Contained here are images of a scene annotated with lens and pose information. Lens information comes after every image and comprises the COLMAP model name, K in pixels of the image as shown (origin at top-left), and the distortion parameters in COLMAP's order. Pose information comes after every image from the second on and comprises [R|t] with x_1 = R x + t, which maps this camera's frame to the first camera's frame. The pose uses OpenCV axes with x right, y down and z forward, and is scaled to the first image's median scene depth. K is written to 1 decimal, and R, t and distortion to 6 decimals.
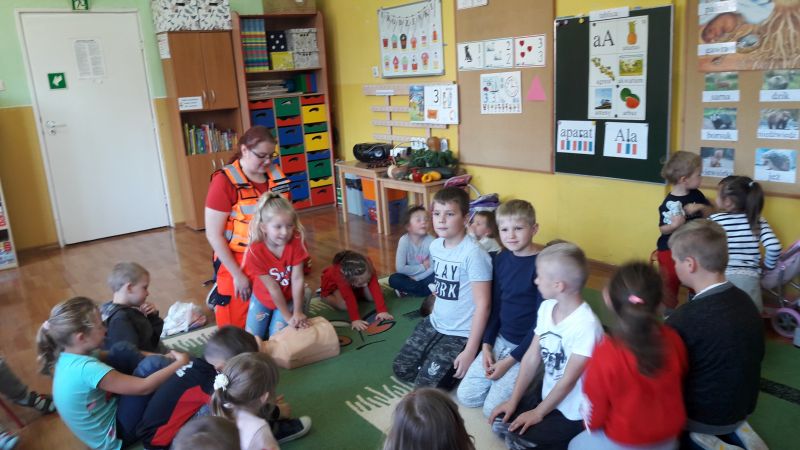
lens RADIAL K [[686.9, 0, 413.0], [0, 686.9, 225.6], [0, 0, 1]] dist [0.080905, -0.152669]
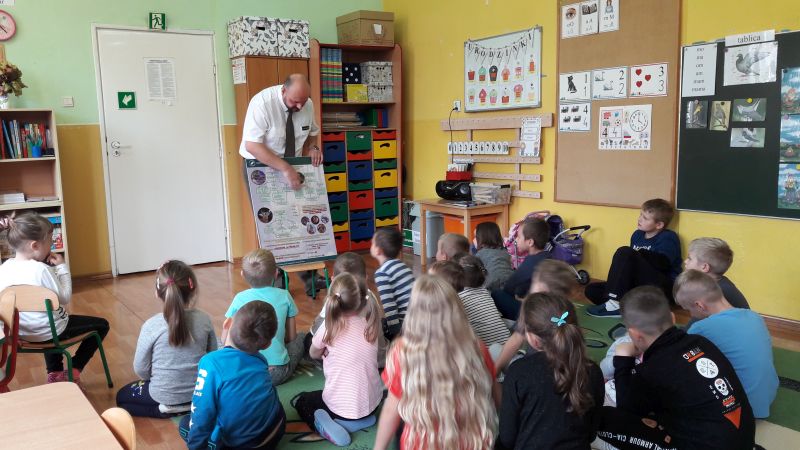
lens RADIAL K [[686.9, 0, 389.4], [0, 686.9, 234.2], [0, 0, 1]] dist [0.080905, -0.152669]
pose [[0.999148, 0.041186, -0.002825, -0.140671], [-0.041264, 0.994284, -0.098467, 0.051450], [-0.001246, 0.098500, 0.995136, 0.071207]]
